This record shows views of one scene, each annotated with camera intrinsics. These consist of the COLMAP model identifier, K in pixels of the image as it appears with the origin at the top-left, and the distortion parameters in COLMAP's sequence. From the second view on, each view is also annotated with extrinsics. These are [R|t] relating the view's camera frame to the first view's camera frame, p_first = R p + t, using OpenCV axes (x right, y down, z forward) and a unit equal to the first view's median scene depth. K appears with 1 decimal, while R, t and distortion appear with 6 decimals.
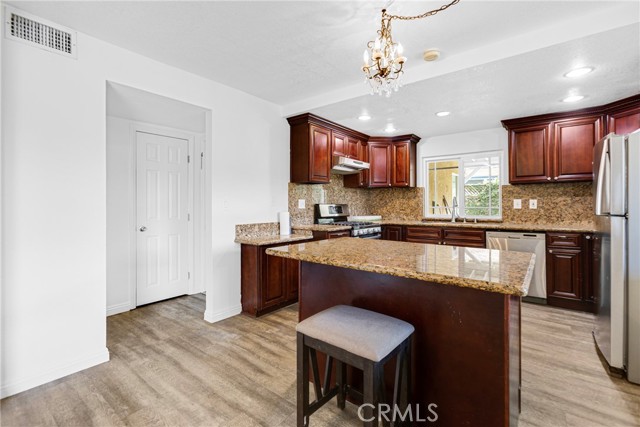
lens RADIAL K [[305.4, 0, 319.9], [0, 305.4, 203.9], [0, 0, 1]] dist [-0.002904, 0.000344]
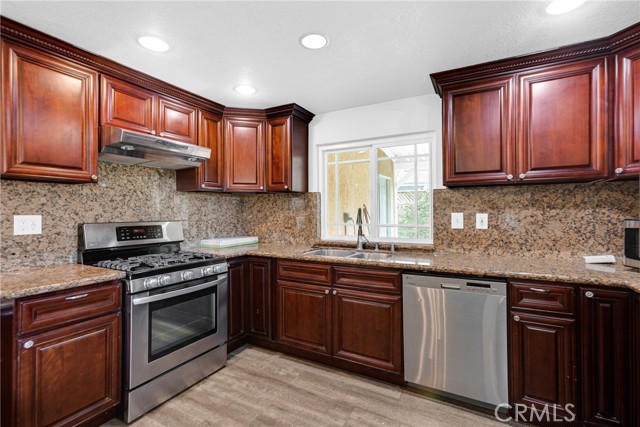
lens RADIAL K [[298.3, 0, 316.3], [0, 298.3, 211.7], [0, 0, 1]] dist [-0.000221, 0.000238]
pose [[0.992364, -0.001978, 0.123327, 0.312591], [0.001377, 0.999987, 0.004960, -0.021589], [-0.123336, -0.004752, 0.992354, 0.470638]]
